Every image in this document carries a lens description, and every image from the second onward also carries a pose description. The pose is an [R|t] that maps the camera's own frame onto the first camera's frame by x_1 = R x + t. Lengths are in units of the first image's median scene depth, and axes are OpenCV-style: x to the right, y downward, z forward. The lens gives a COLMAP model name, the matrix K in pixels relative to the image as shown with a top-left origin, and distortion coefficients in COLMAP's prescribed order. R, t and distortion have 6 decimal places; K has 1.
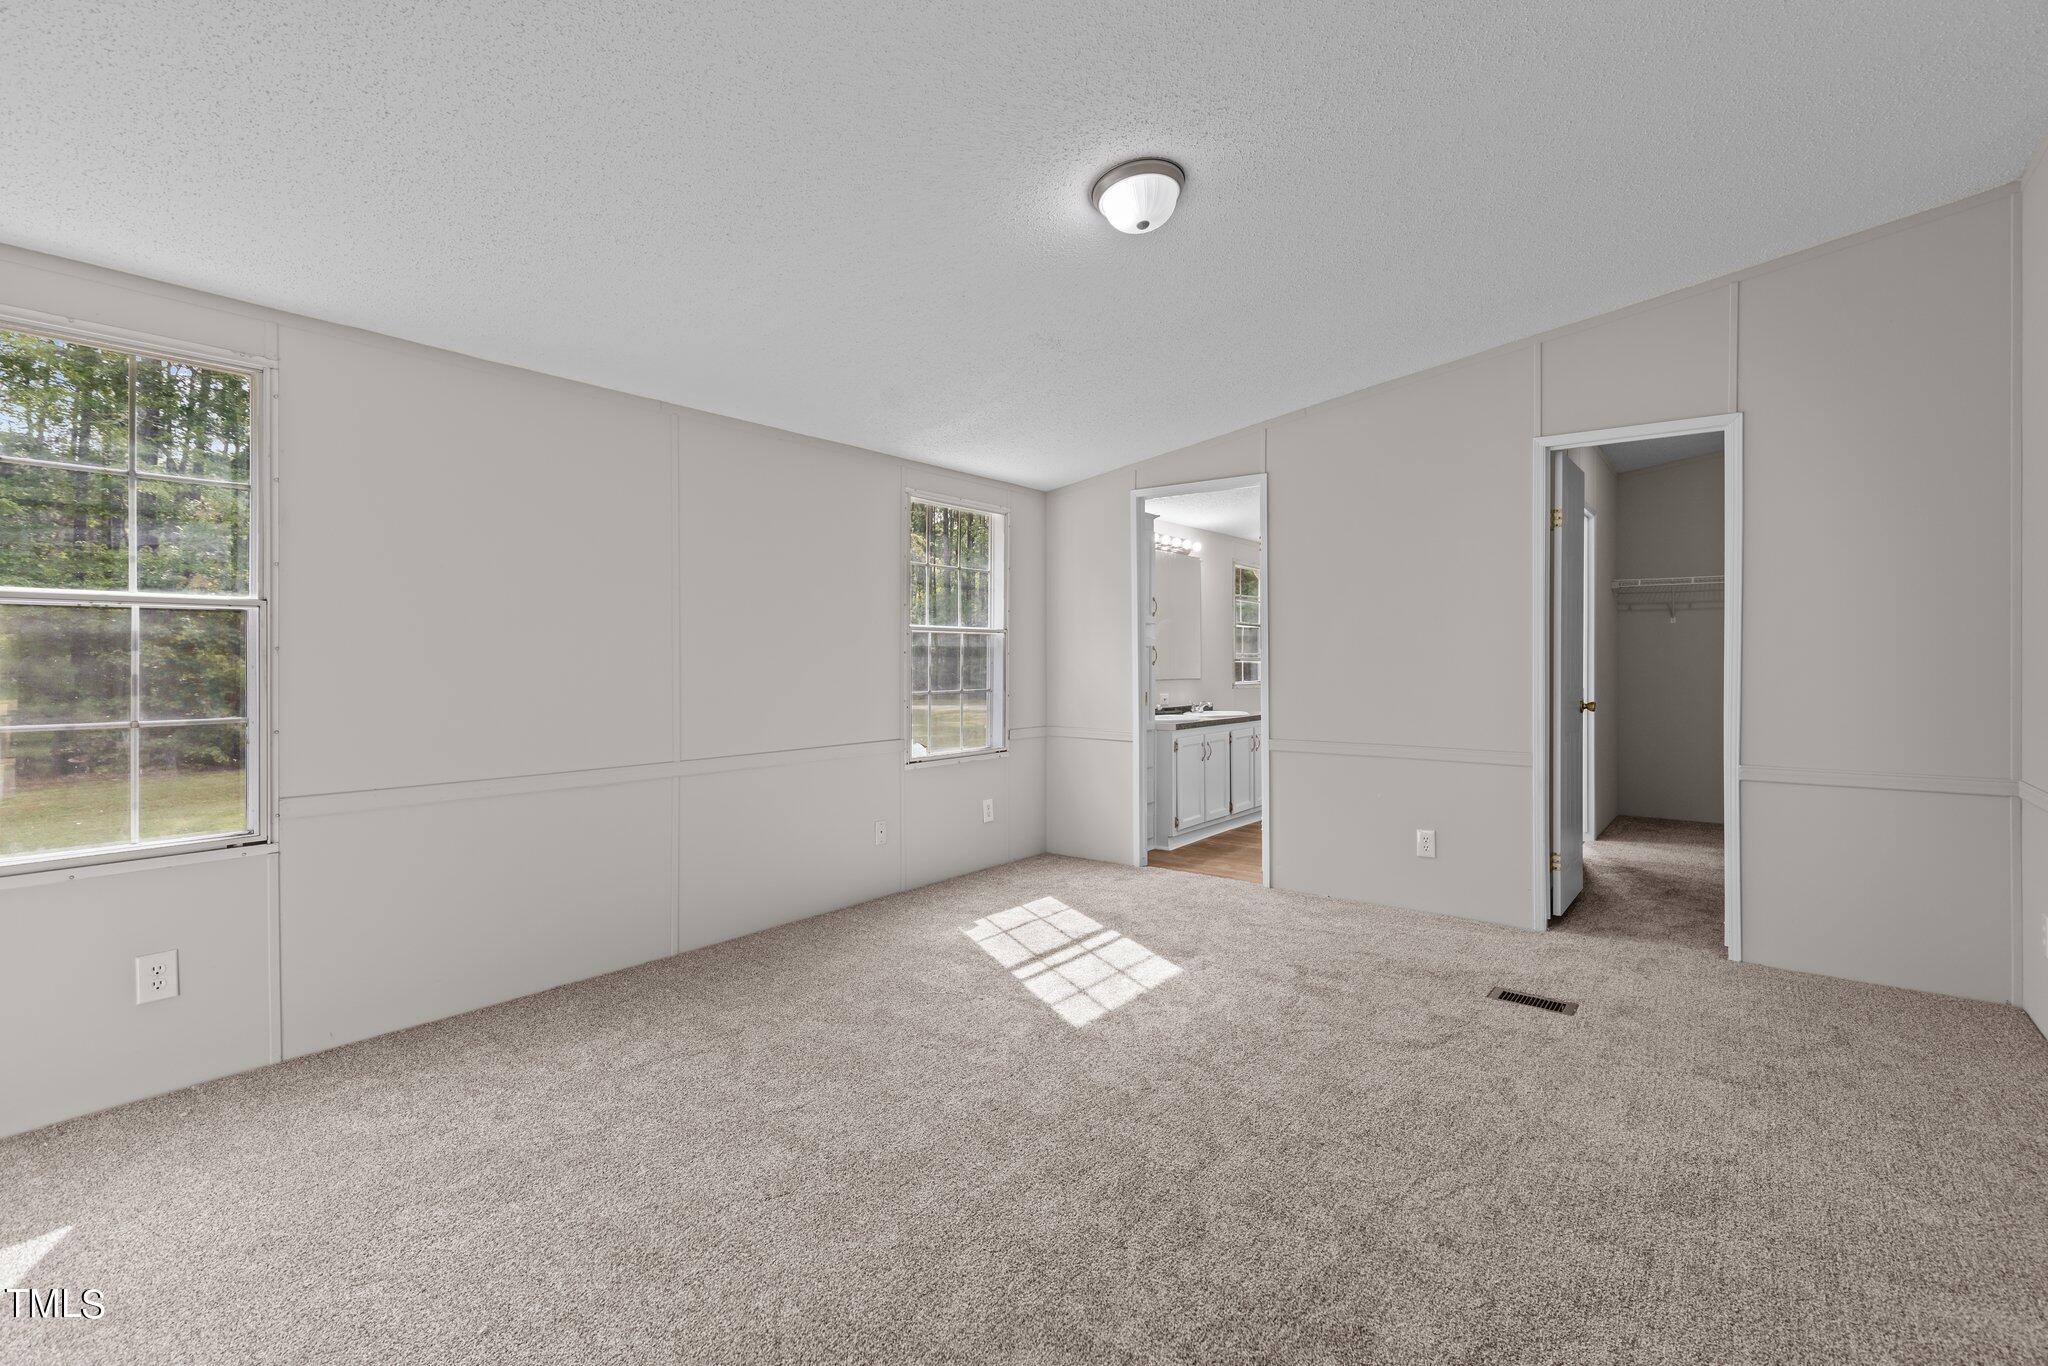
lens RADIAL K [[971.0, 0, 1026.4], [0, 971.0, 653.8], [0, 0, 1]] dist [0.014173, 0.000056]
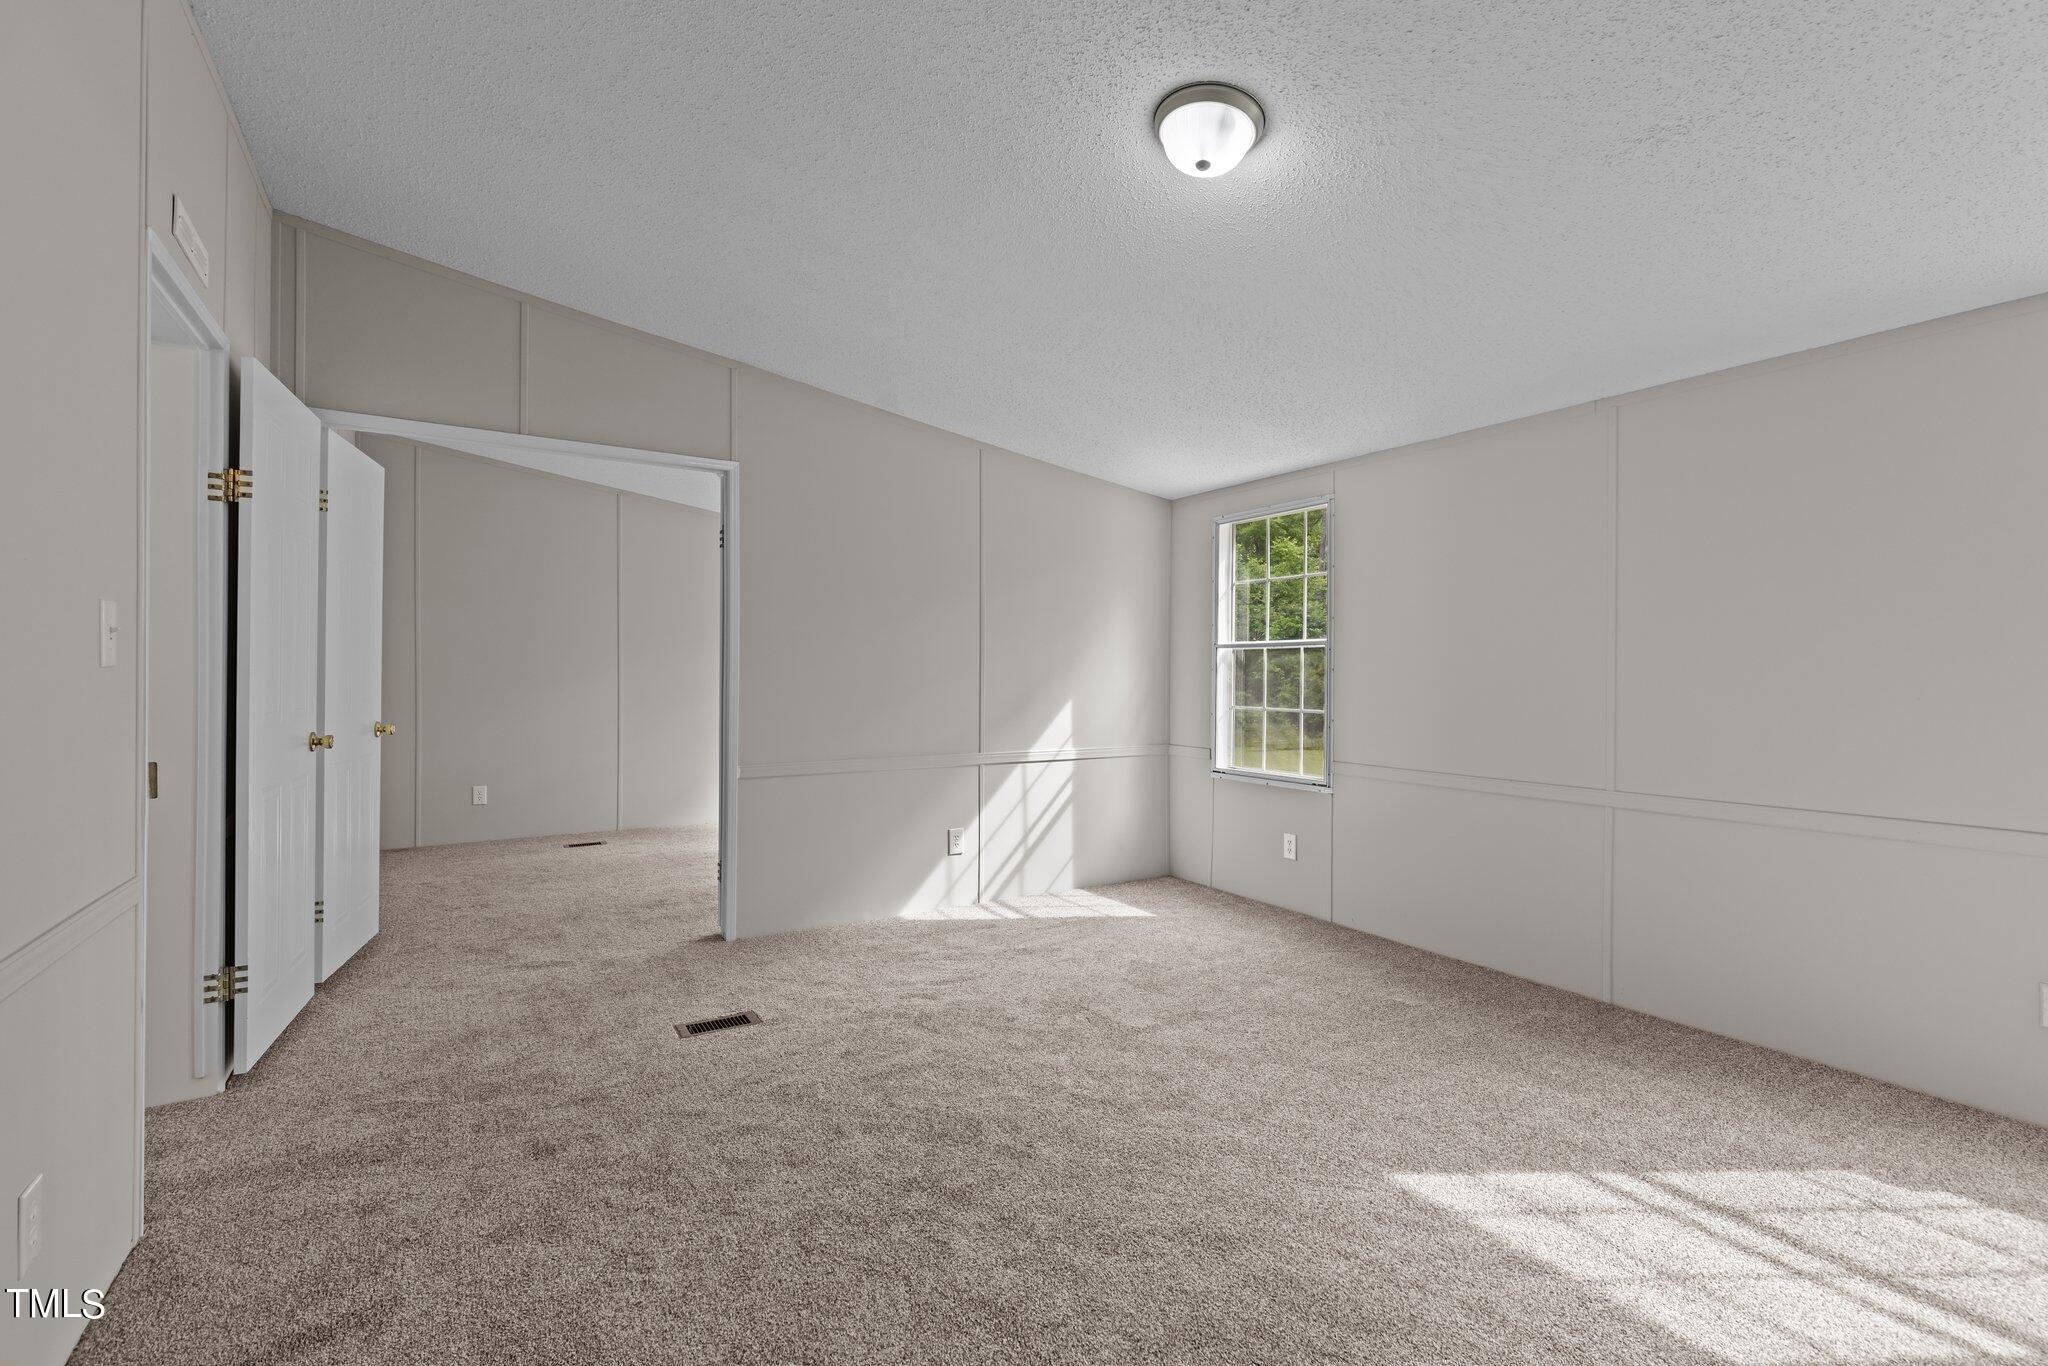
lens RADIAL K [[928.8, 0, 1018.0], [0, 928.8, 670.9], [0, 0, 1]] dist [0.008905, -0.000216]
pose [[-0.362650, -0.004576, -0.931914, 0.723217], [0.001120, 0.999985, -0.005346, 0.004145], [0.931925, -0.002982, -0.362640, 0.892188]]
